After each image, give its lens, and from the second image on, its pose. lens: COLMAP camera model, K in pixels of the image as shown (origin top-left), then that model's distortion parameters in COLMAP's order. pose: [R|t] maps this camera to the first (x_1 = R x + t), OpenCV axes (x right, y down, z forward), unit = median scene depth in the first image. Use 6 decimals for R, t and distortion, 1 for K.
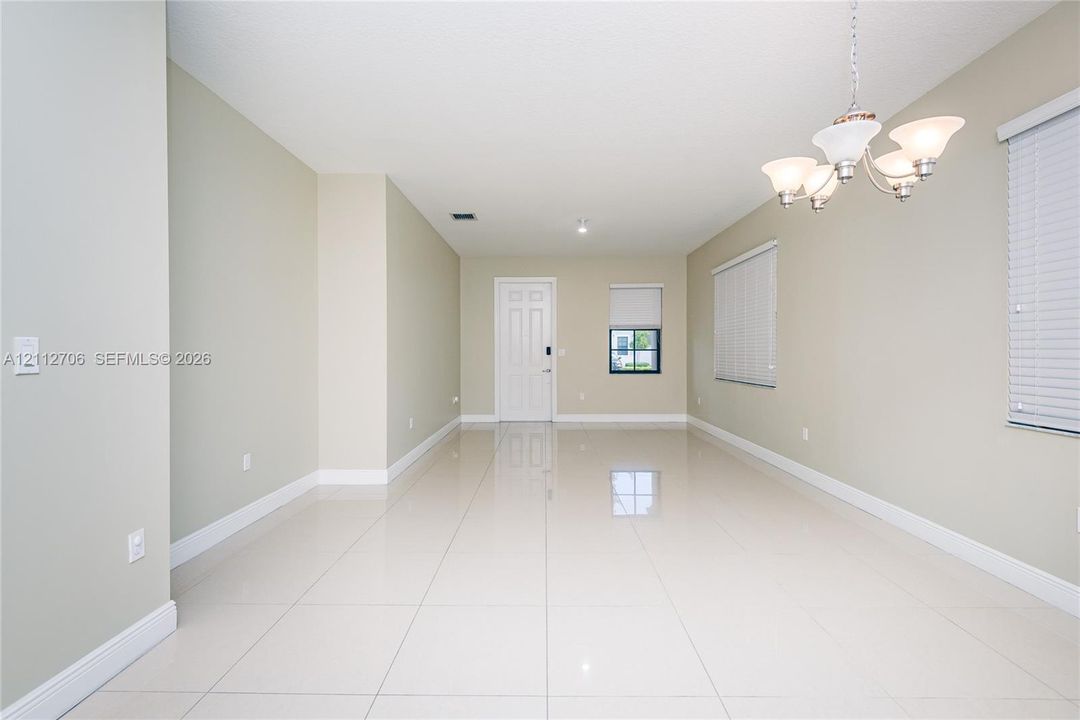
lens RADIAL K [[531.2, 0, 541.6], [0, 531.2, 355.6], [0, 0, 1]] dist [0.001028, -0.000202]
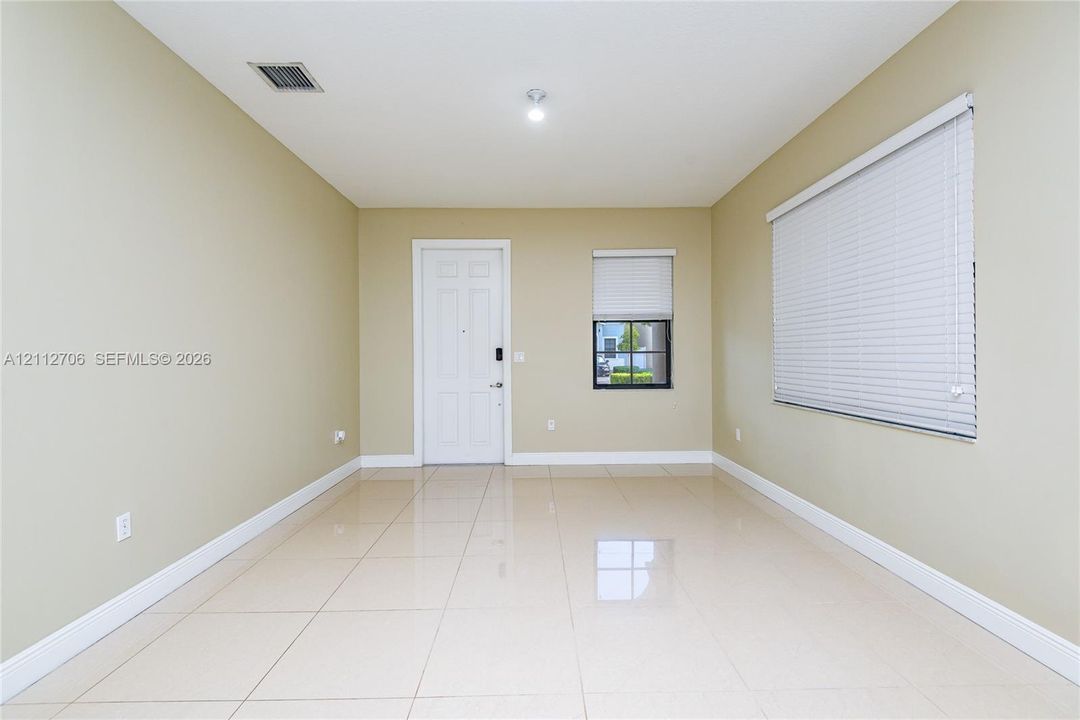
lens RADIAL K [[531.2, 0, 541.6], [0, 531.2, 355.6], [0, 0, 1]] dist [0.001028, -0.000202]
pose [[0.999698, -0.003991, 0.024230, 0.049710], [0.004124, 0.999977, -0.005430, -0.003633], [-0.024208, 0.005528, 0.999692, 0.354803]]
